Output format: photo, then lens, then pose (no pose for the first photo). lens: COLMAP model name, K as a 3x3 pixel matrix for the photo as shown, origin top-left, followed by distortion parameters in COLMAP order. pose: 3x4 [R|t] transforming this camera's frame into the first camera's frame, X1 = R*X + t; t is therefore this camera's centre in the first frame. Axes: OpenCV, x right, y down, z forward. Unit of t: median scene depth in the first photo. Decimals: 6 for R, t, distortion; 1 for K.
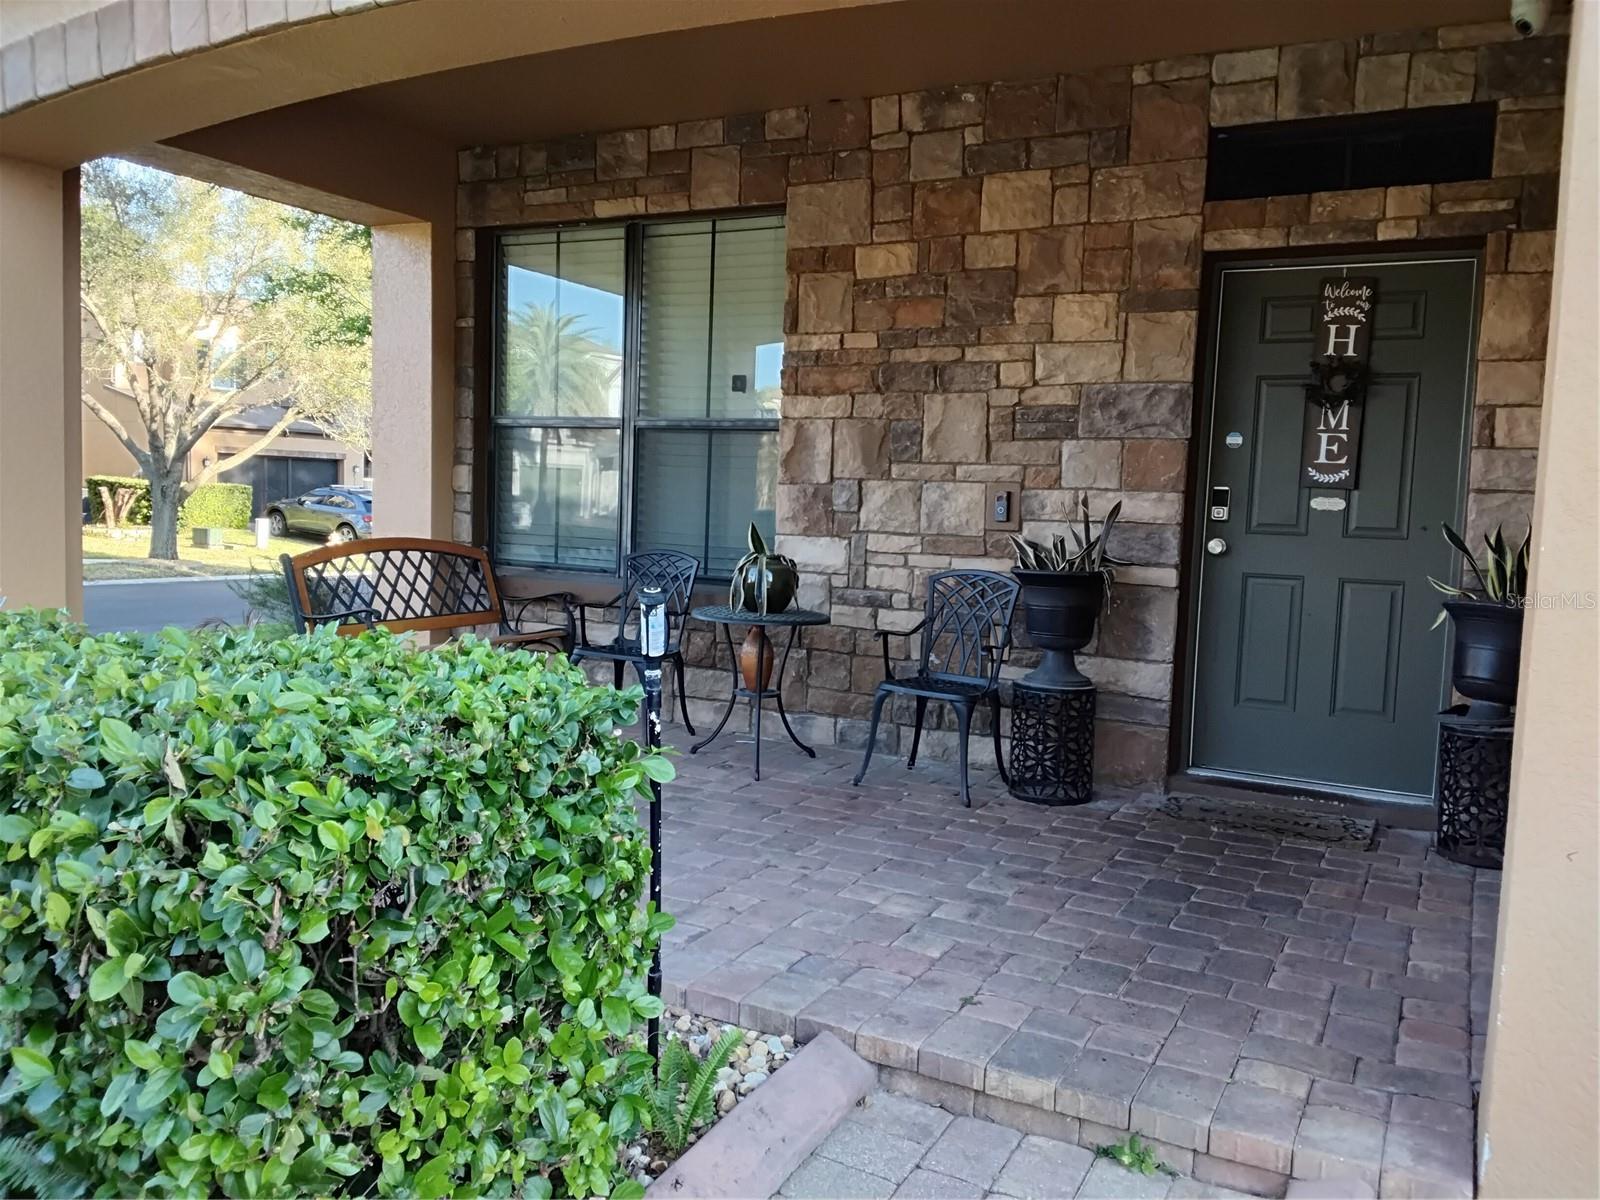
lens RADIAL K [[1272.9, 0, 800.0], [0, 1272.9, 600.0], [0, 0, 1]] dist [0.101999, -0.155620]
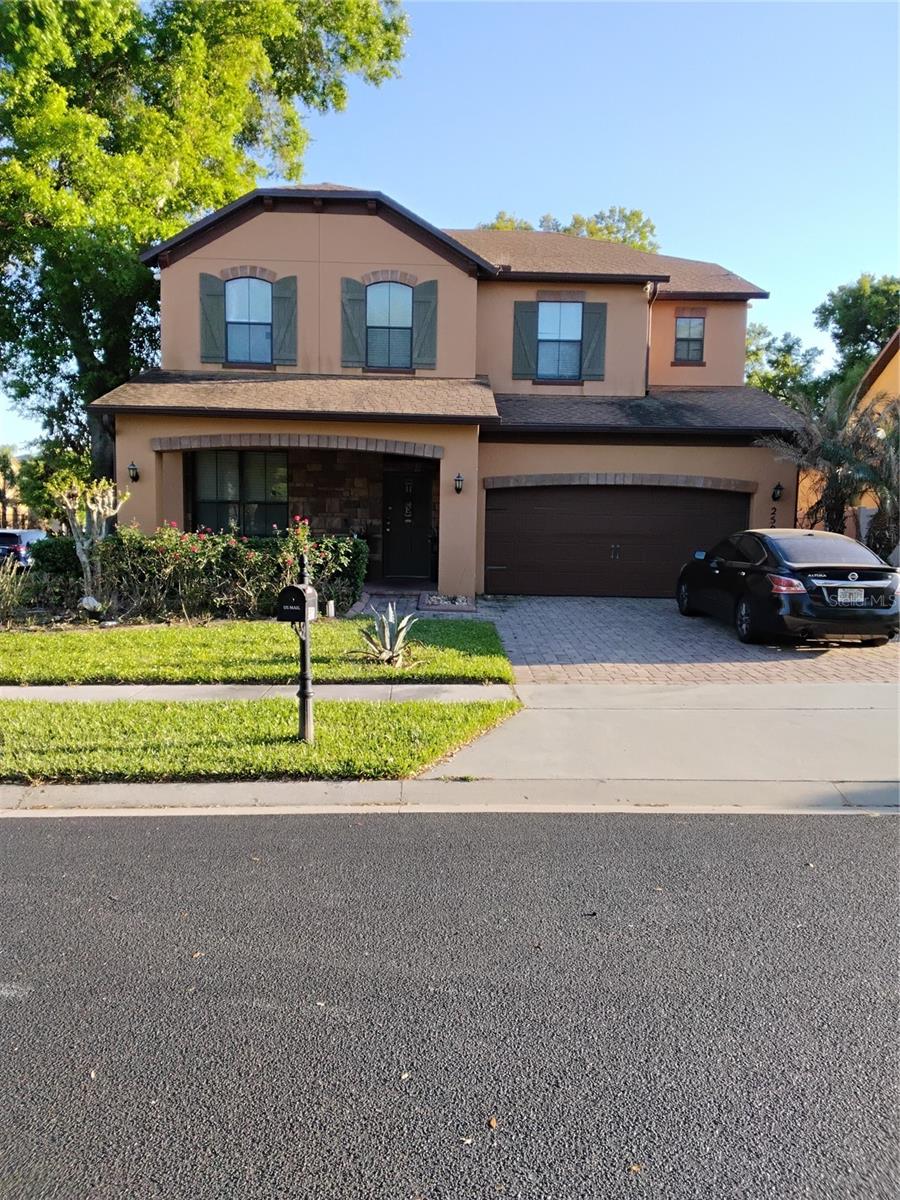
lens RADIAL K [[954.7, 0, 451.4], [0, 954.7, 615.4], [0, 0, 1]] dist [0.101999, -0.155620]
pose [[0.868820, -0.061644, 0.491275, -1.187135], [0.050359, 0.998076, 0.036177, 0.152945], [-0.492560, -0.006691, 0.870253, -2.138710]]
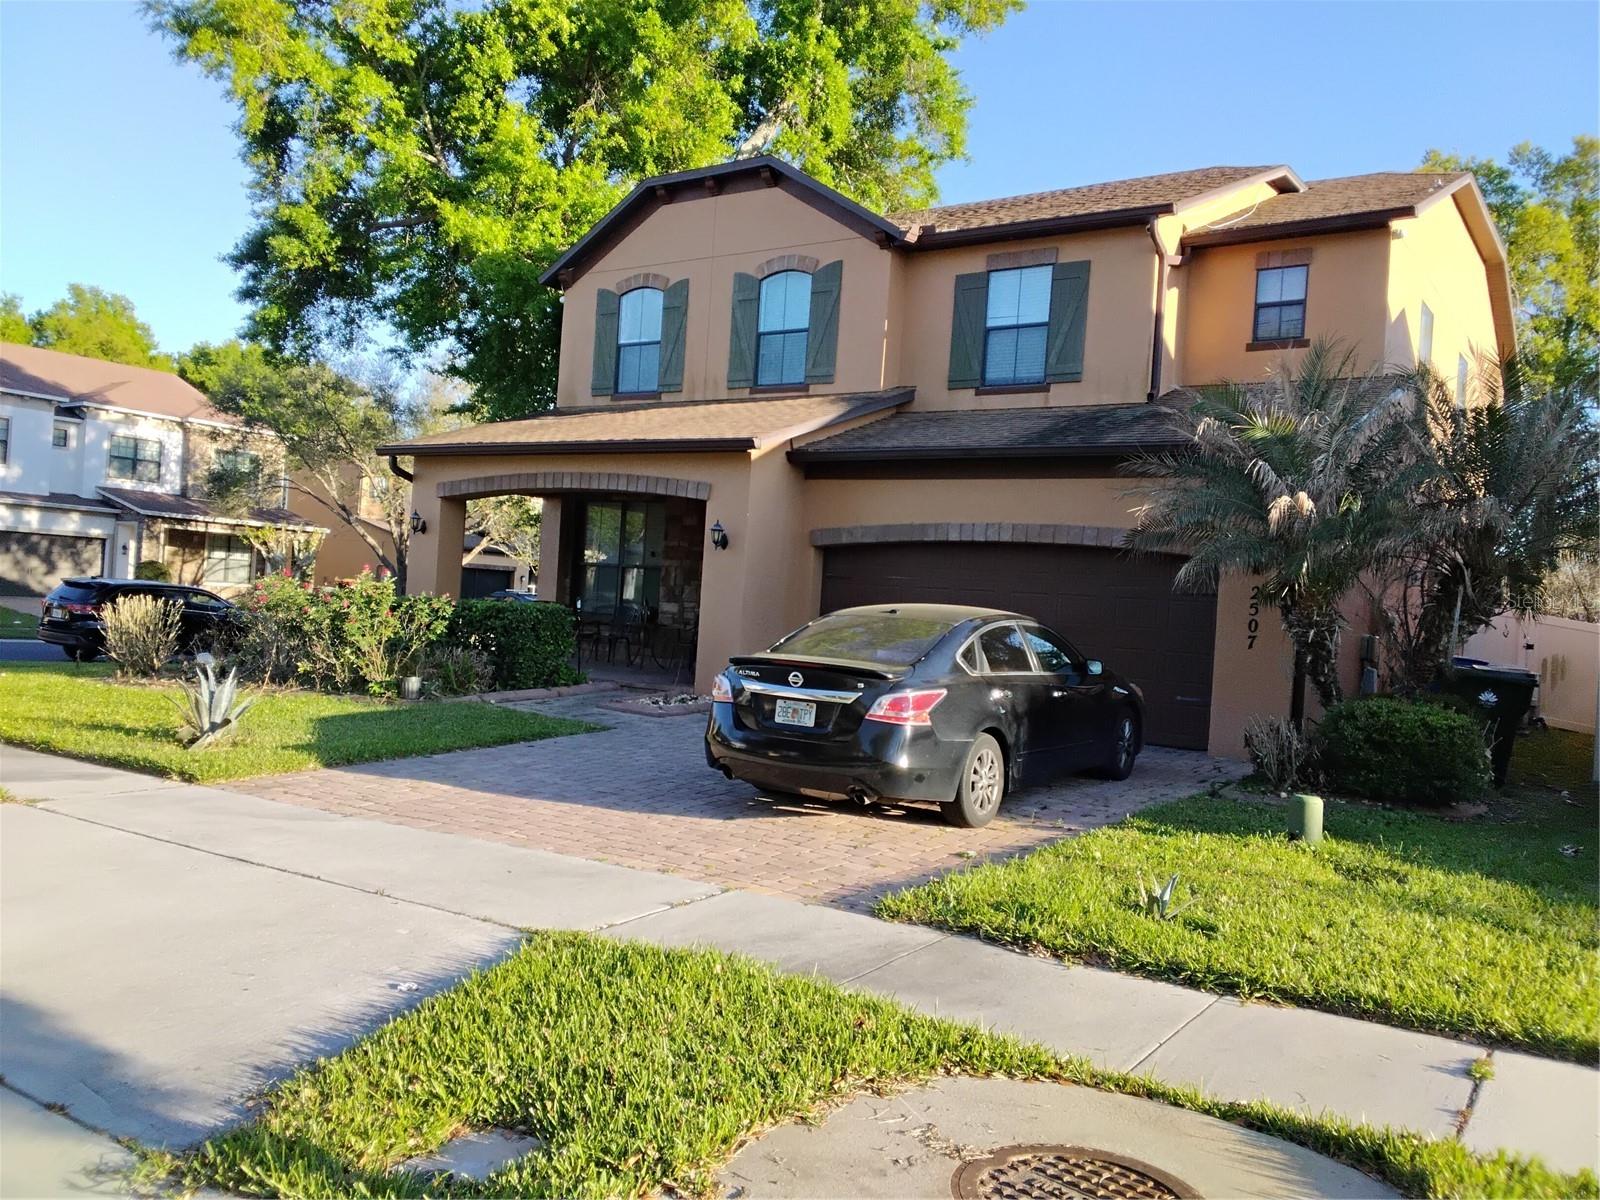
lens RADIAL K [[1272.9, 0, 800.0], [0, 1272.9, 600.0], [0, 0, 1]] dist [0.101999, -0.155620]
pose [[0.993239, 0.029210, -0.112350, 0.729361], [-0.039431, 0.995174, -0.089859, 0.229489], [0.109183, 0.093681, 0.989597, -2.246812]]
